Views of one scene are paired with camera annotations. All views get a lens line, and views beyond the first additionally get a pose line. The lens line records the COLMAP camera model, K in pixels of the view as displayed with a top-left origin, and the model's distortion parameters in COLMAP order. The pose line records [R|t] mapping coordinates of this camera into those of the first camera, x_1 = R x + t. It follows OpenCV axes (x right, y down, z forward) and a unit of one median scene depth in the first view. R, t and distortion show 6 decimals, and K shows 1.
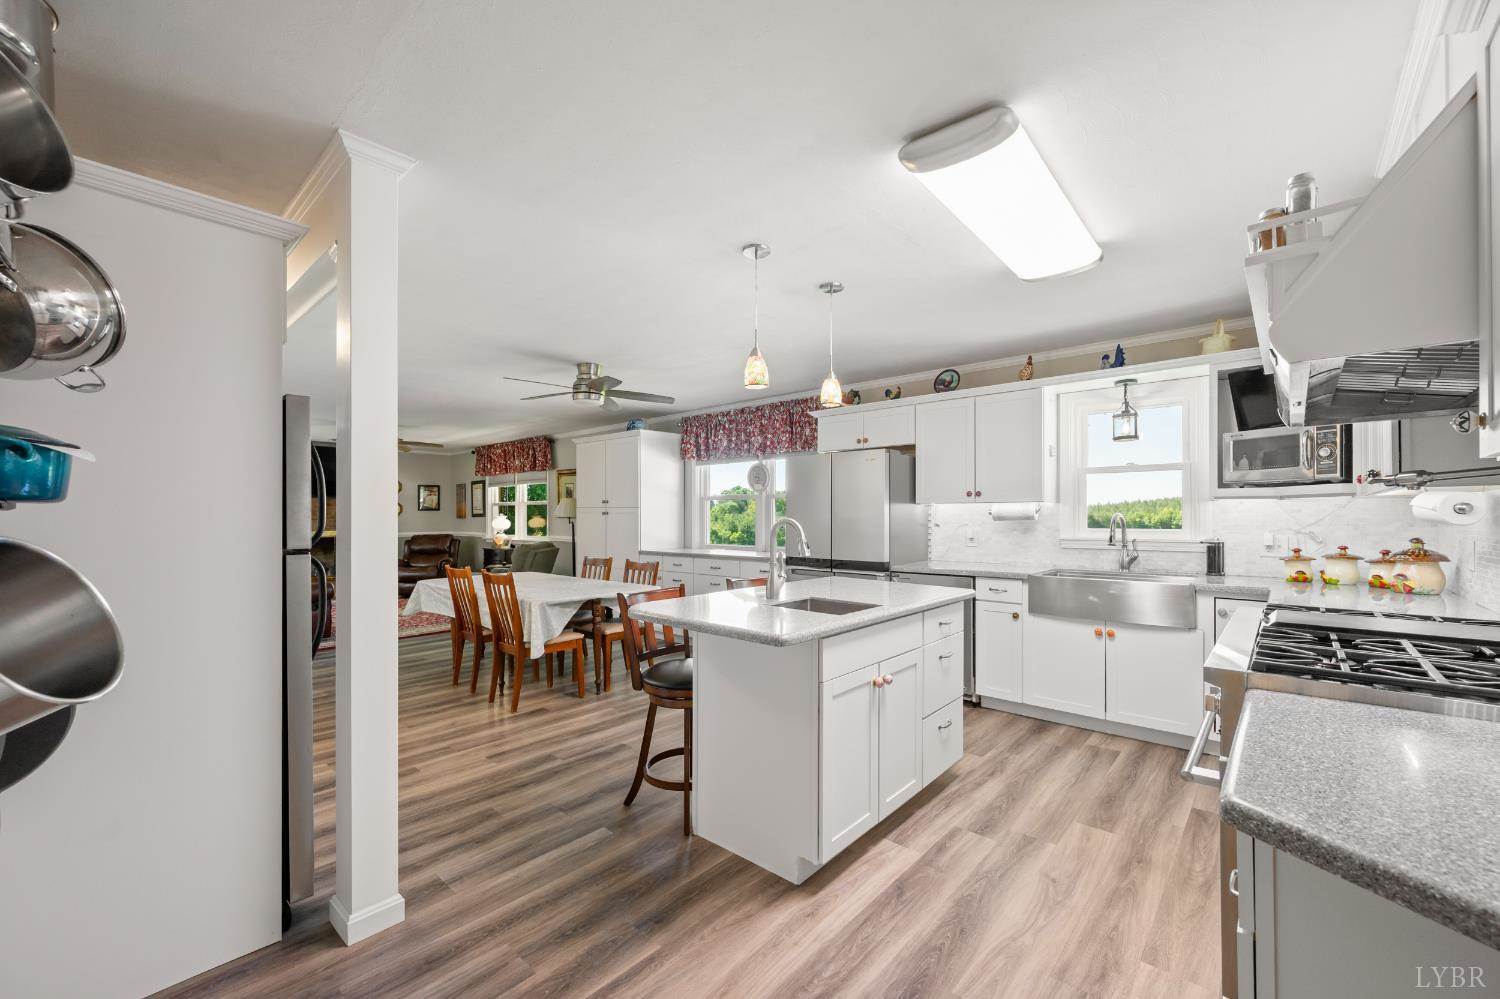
lens RADIAL K [[598.7, 0, 760.7], [0, 598.7, 512.1], [0, 0, 1]] dist [0.000497, -0.000097]
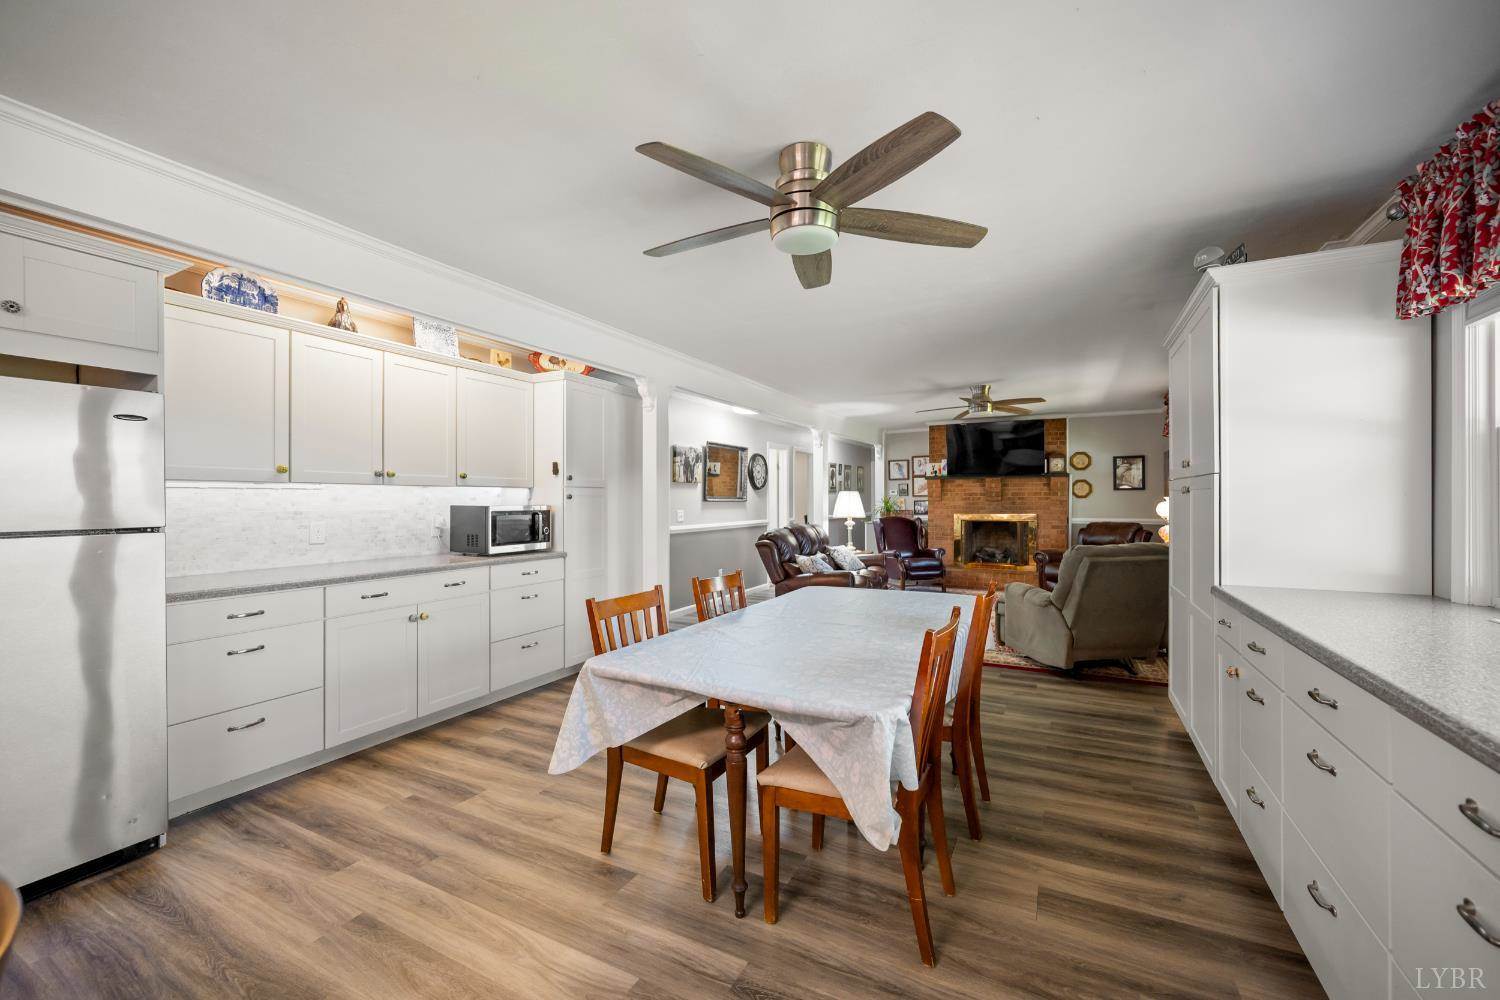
lens RADIAL K [[598.7, 0, 758.5], [0, 598.7, 499.7], [0, 0, 1]] dist [0.000497, -0.000097]
pose [[0.248458, 0.003710, -0.968635, 0.164258], [0.005668, 0.999970, 0.005284, 0.008541], [0.968626, -0.006803, 0.248430, 1.051935]]
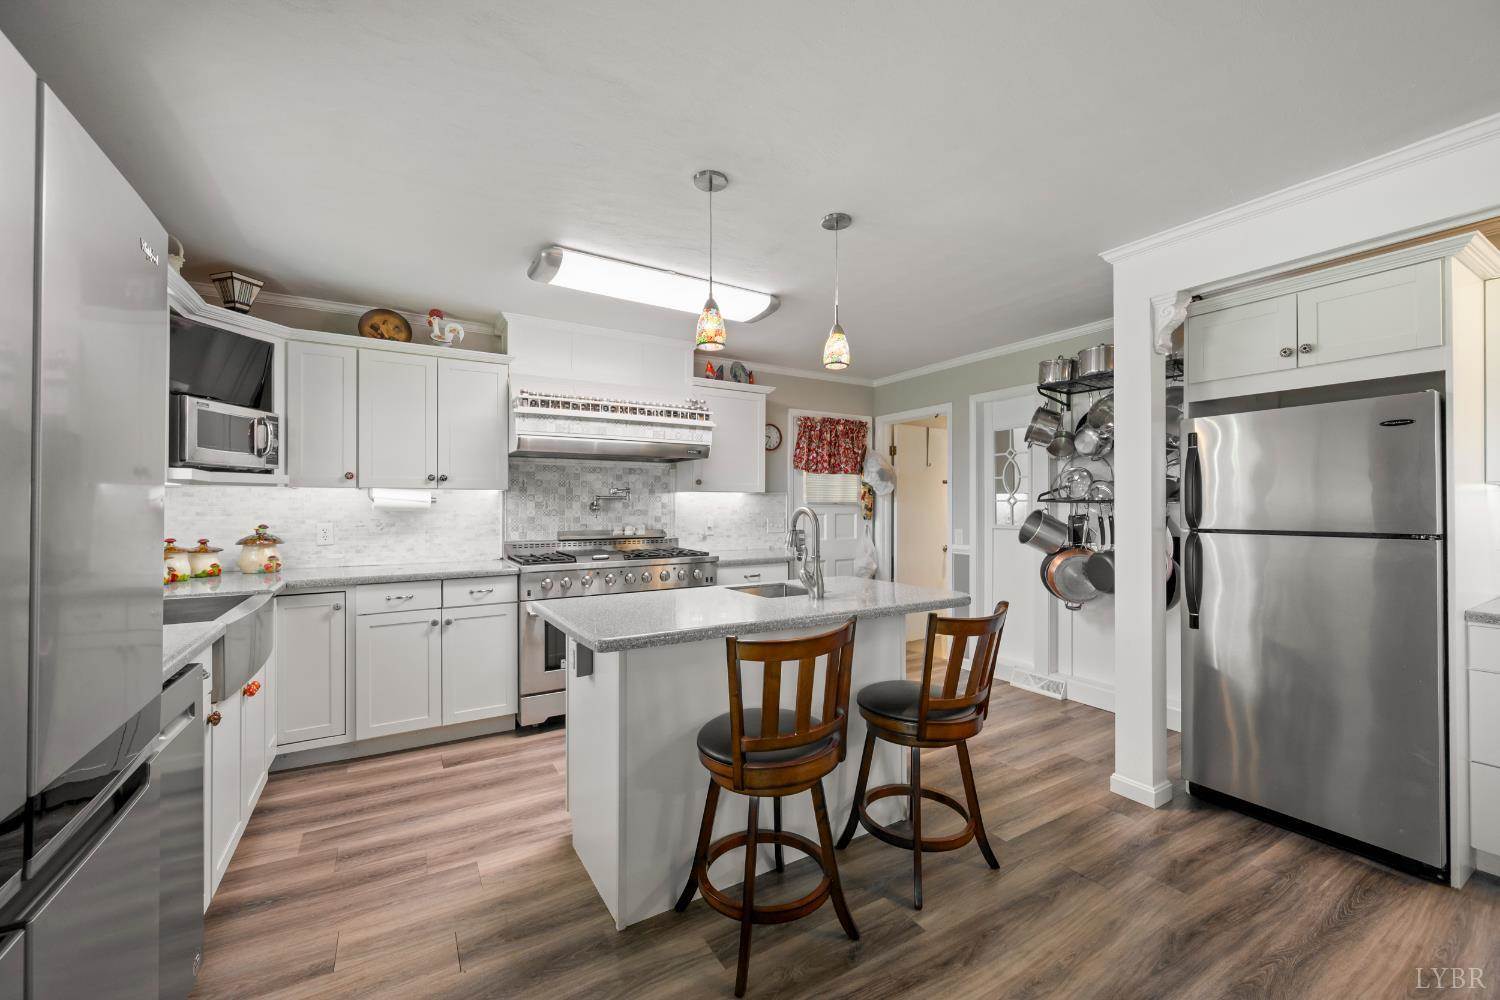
lens RADIAL K [[598.7, 0, 755.3], [0, 598.7, 504.2], [0, 0, 1]] dist [0.000497, -0.000097]
pose [[-0.952240, 0.004042, 0.305325, -0.118760], [0.001879, 0.999971, -0.007379, 0.009695], [-0.305346, -0.006453, -0.952220, 1.328224]]
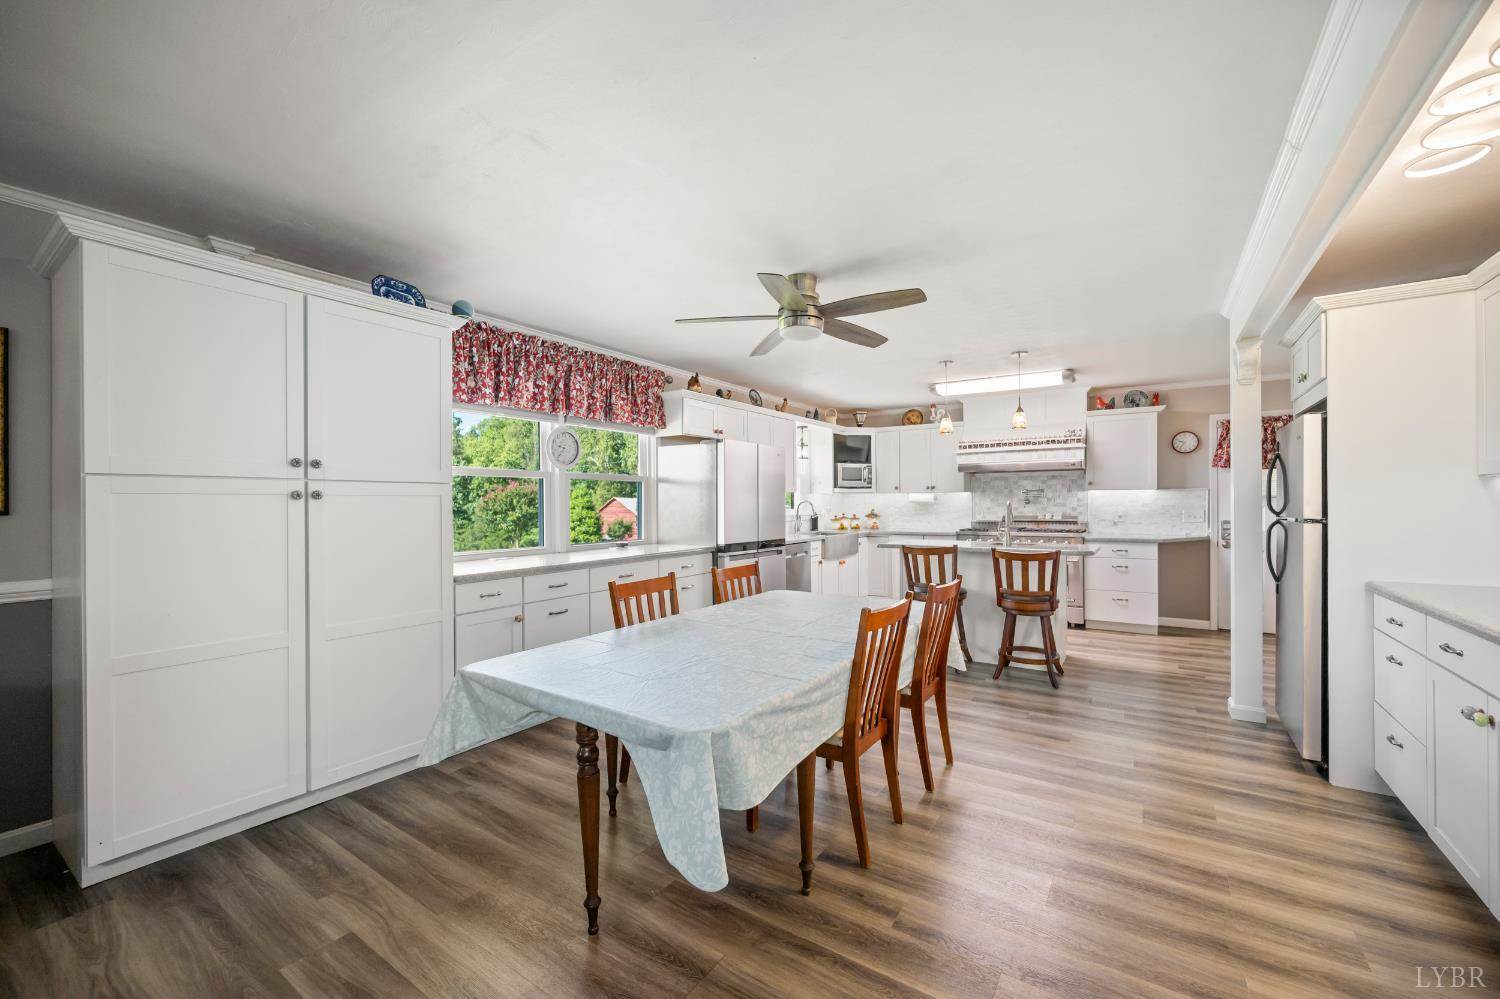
lens RADIAL K [[598.7, 0, 750.7], [0, 598.7, 498.6], [0, 0, 1]] dist [0.000497, -0.000097]
pose [[-0.123905, 0.009534, 0.992248, -1.177229], [0.002020, 0.999954, -0.009356, 0.013891], [-0.992292, 0.000845, -0.123919, 1.404142]]
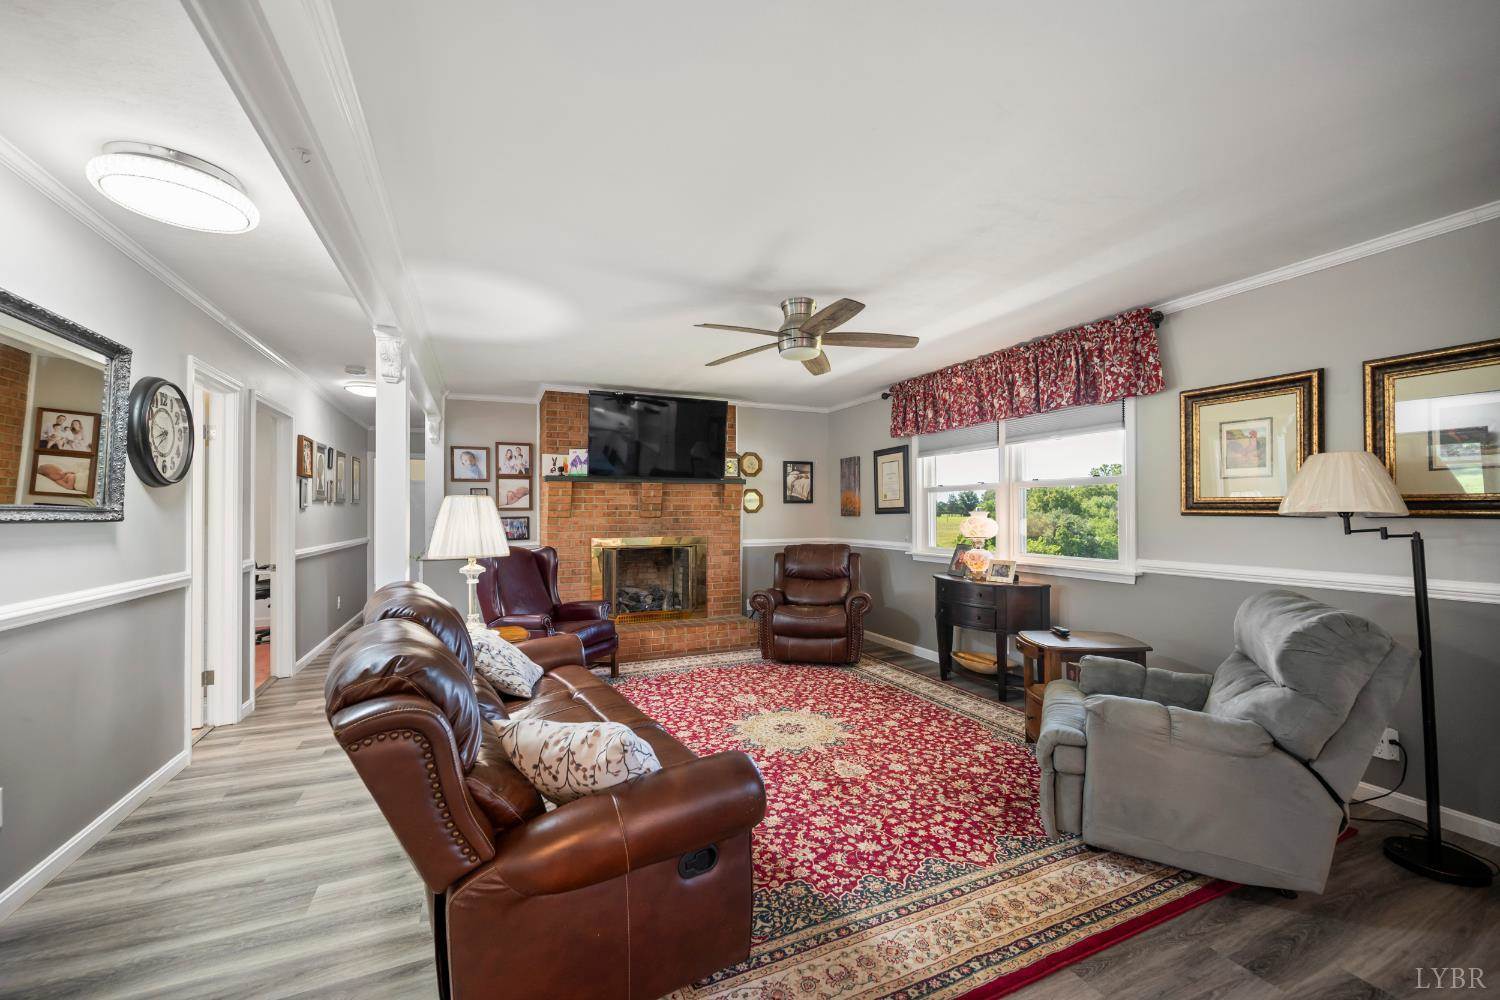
lens RADIAL K [[598.7, 0, 755.4], [0, 598.7, 505.0], [0, 0, 1]] dist [0.000497, -0.000097]
pose [[0.908968, -0.005117, -0.416835, -0.979501], [0.001310, 0.999955, -0.009419, 0.014581], [0.416864, 0.008015, 0.908934, 1.228298]]
